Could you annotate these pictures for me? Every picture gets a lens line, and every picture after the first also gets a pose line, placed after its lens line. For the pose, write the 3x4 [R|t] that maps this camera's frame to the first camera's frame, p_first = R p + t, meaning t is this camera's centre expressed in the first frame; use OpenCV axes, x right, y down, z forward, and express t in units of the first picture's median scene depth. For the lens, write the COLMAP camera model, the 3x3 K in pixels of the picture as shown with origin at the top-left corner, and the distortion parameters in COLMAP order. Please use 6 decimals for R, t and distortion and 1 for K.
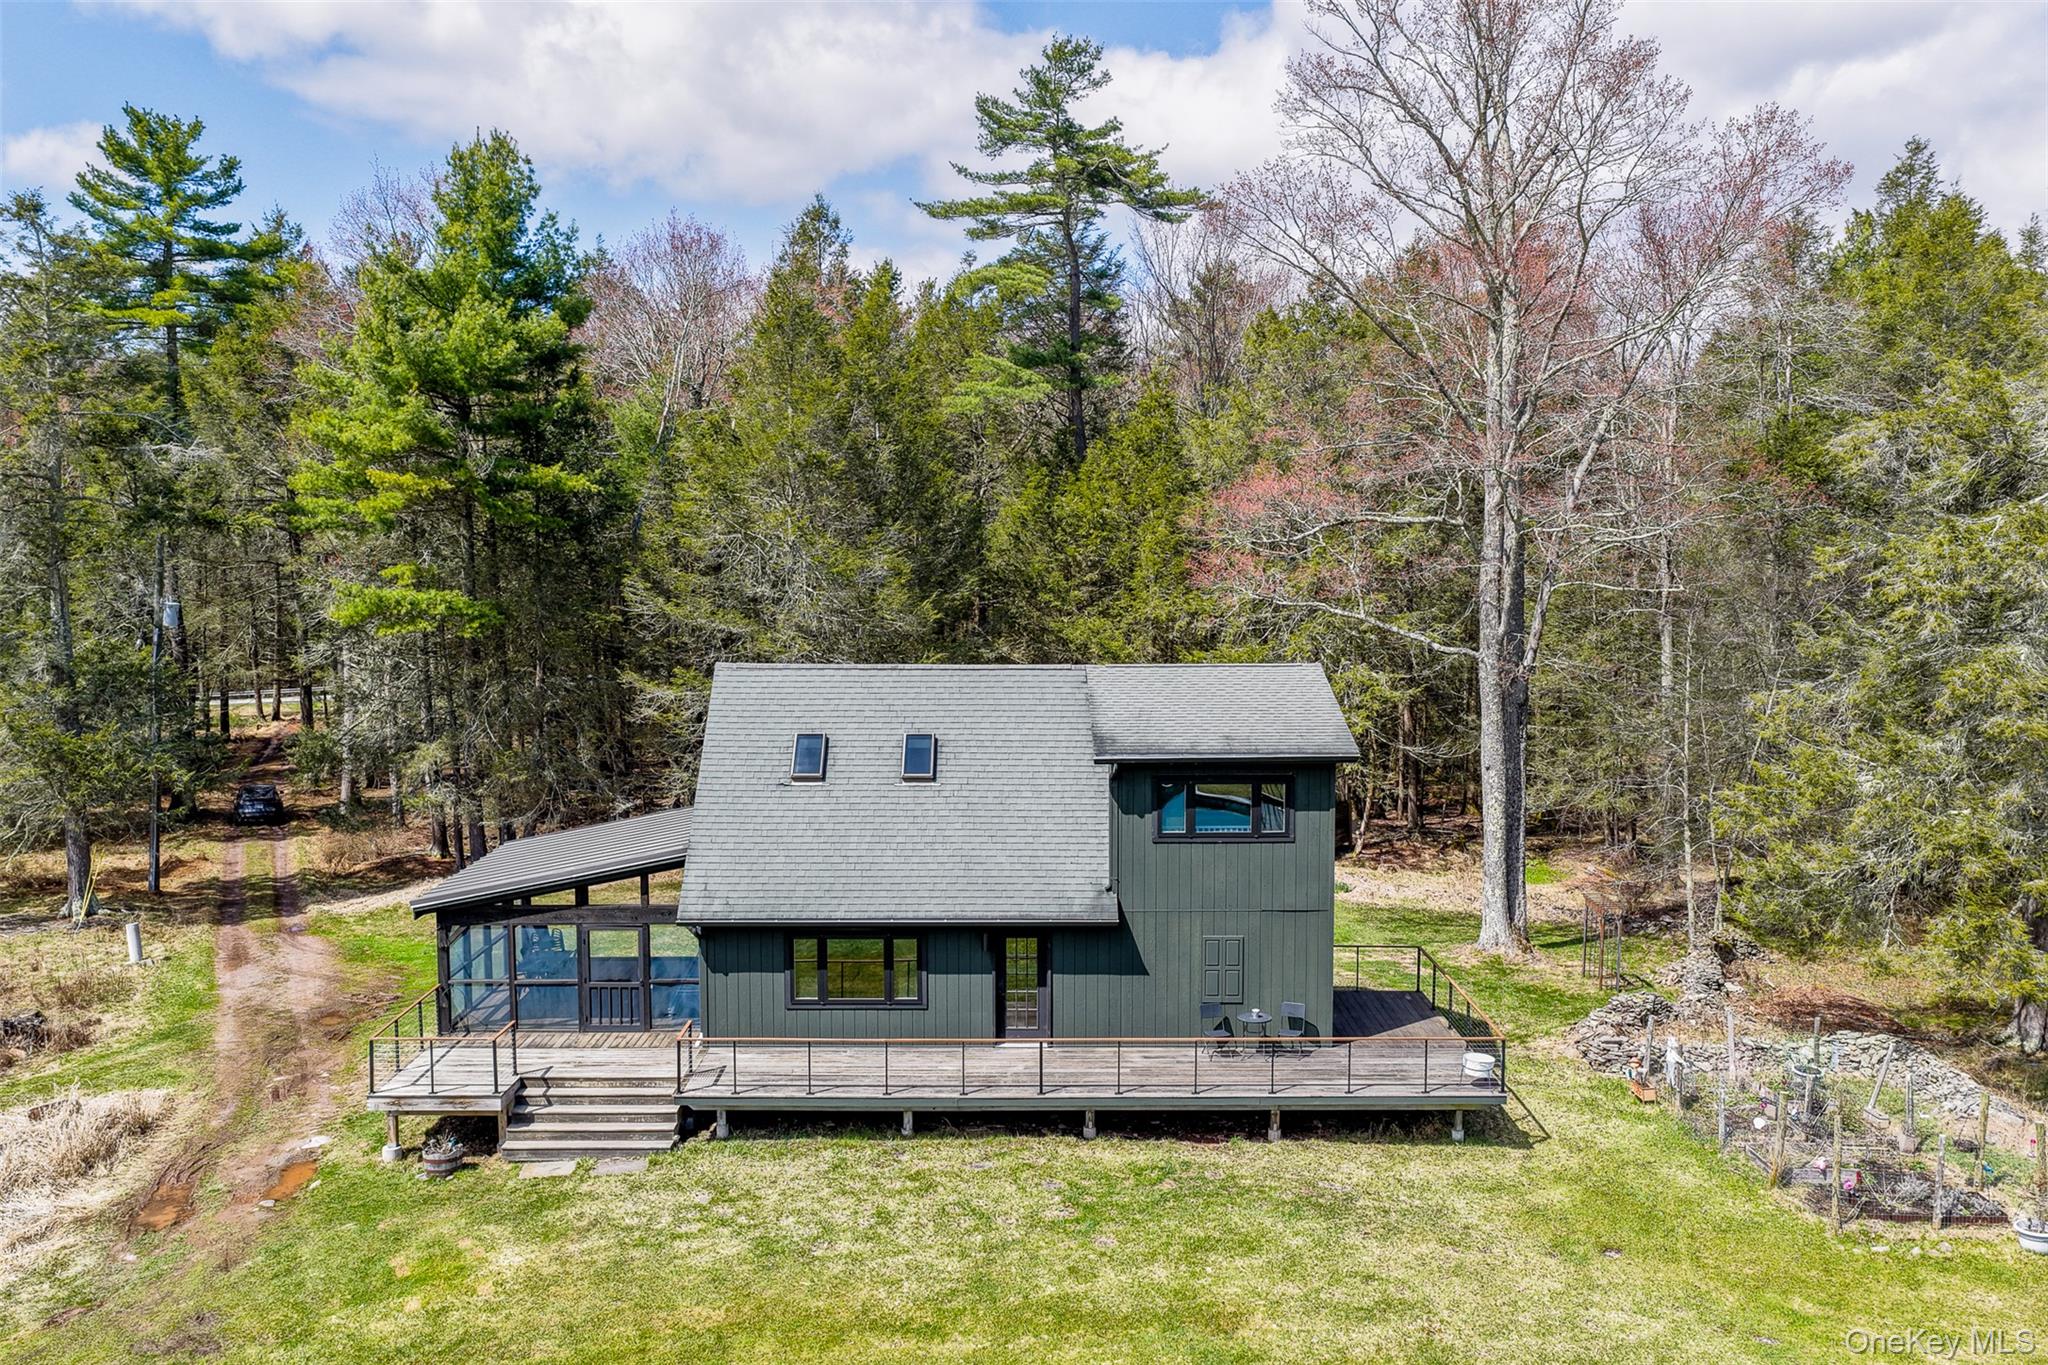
lens RADIAL K [[1695.4, 0, 1039.1], [0, 1695.4, 679.4], [0, 0, 1]] dist [-0.010902, 0.024206]
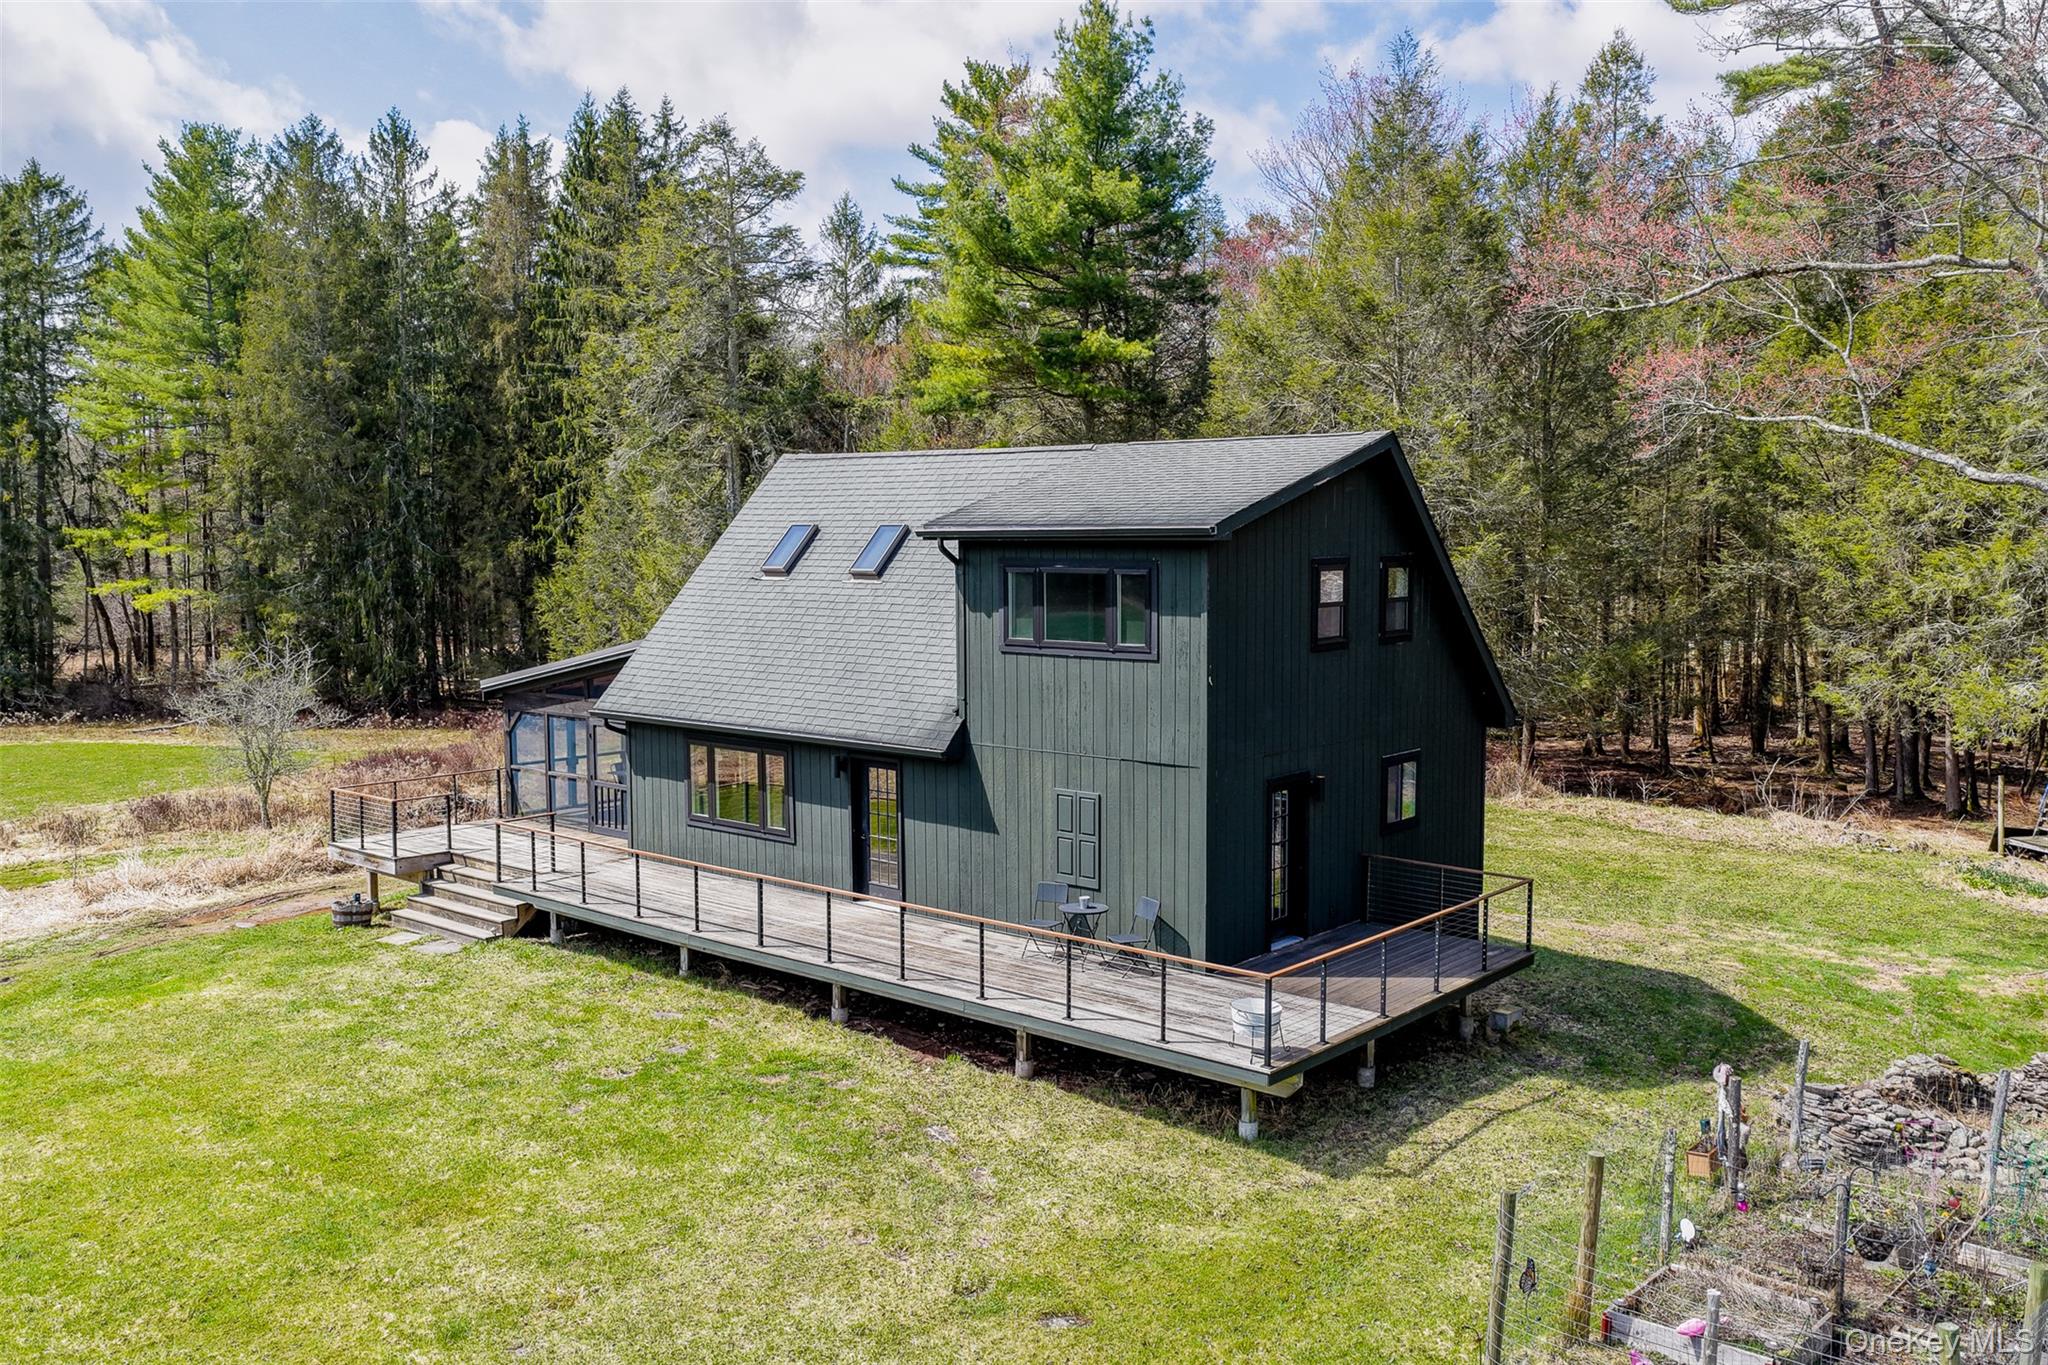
lens RADIAL K [[1695.4, 0, 1039.1], [0, 1695.4, 679.4], [0, 0, 1]] dist [-0.010902, 0.024206]
pose [[0.764232, 0.059718, -0.642170, 0.551153], [-0.060158, 0.997963, 0.021212, 0.091459], [0.642129, 0.022421, 0.766268, 0.449461]]
